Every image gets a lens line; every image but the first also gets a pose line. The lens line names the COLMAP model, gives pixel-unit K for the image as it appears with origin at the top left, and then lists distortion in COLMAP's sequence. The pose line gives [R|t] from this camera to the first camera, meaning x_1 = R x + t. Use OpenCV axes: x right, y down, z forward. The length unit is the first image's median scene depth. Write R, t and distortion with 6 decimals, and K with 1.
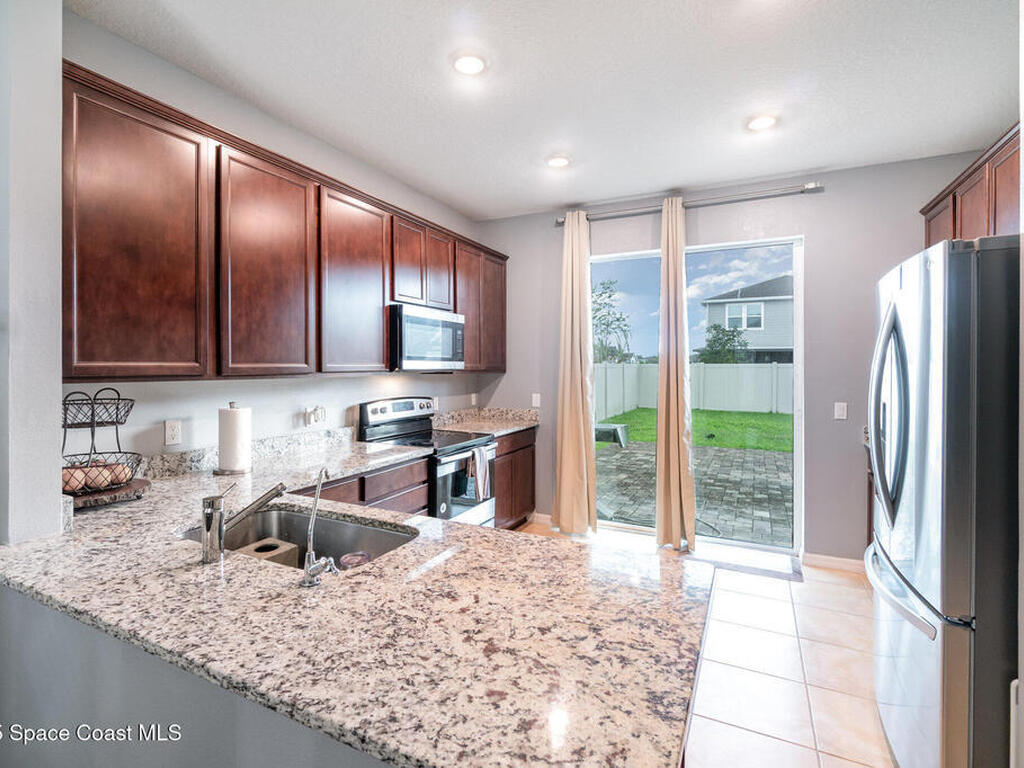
lens RADIAL K [[502.2, 0, 505.2], [0, 502.2, 364.5], [0, 0, 1]] dist [-0.000300, 0.000179]
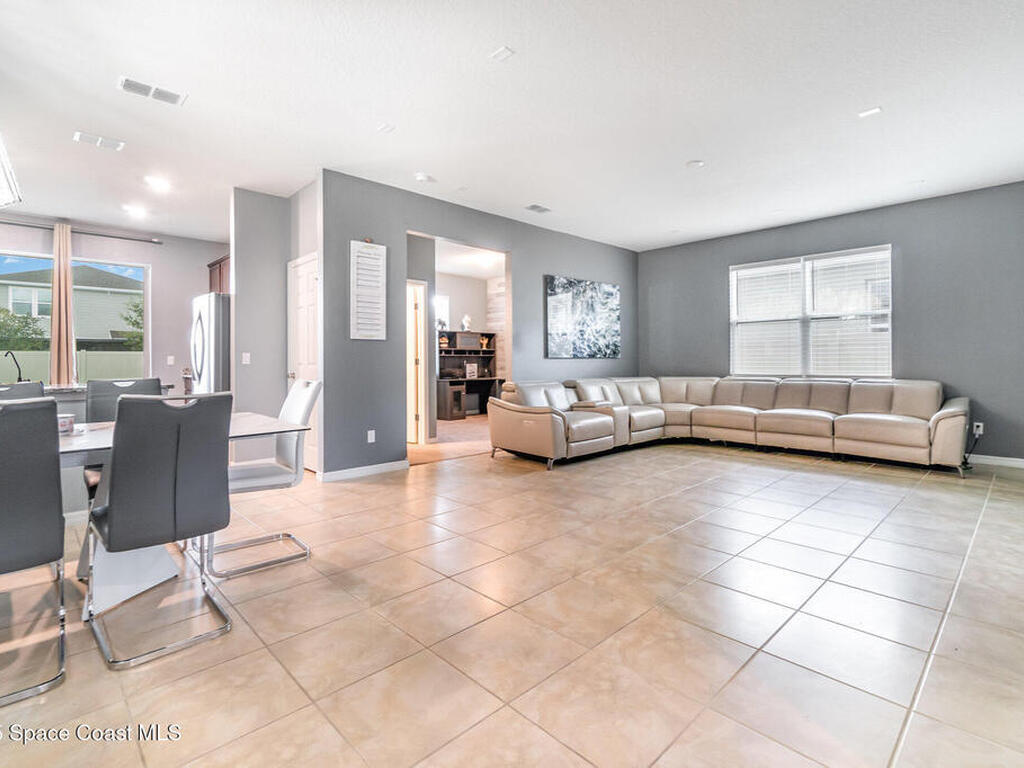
lens RADIAL K [[502.2, 0, 505.2], [0, 502.2, 364.5], [0, 0, 1]] dist [-0.000300, 0.000179]
pose [[0.336126, -0.004701, 0.941805, -0.684740], [0.002026, 0.999989, 0.004268, 0.098361], [-0.941815, 0.000473, 0.336132, -0.819860]]
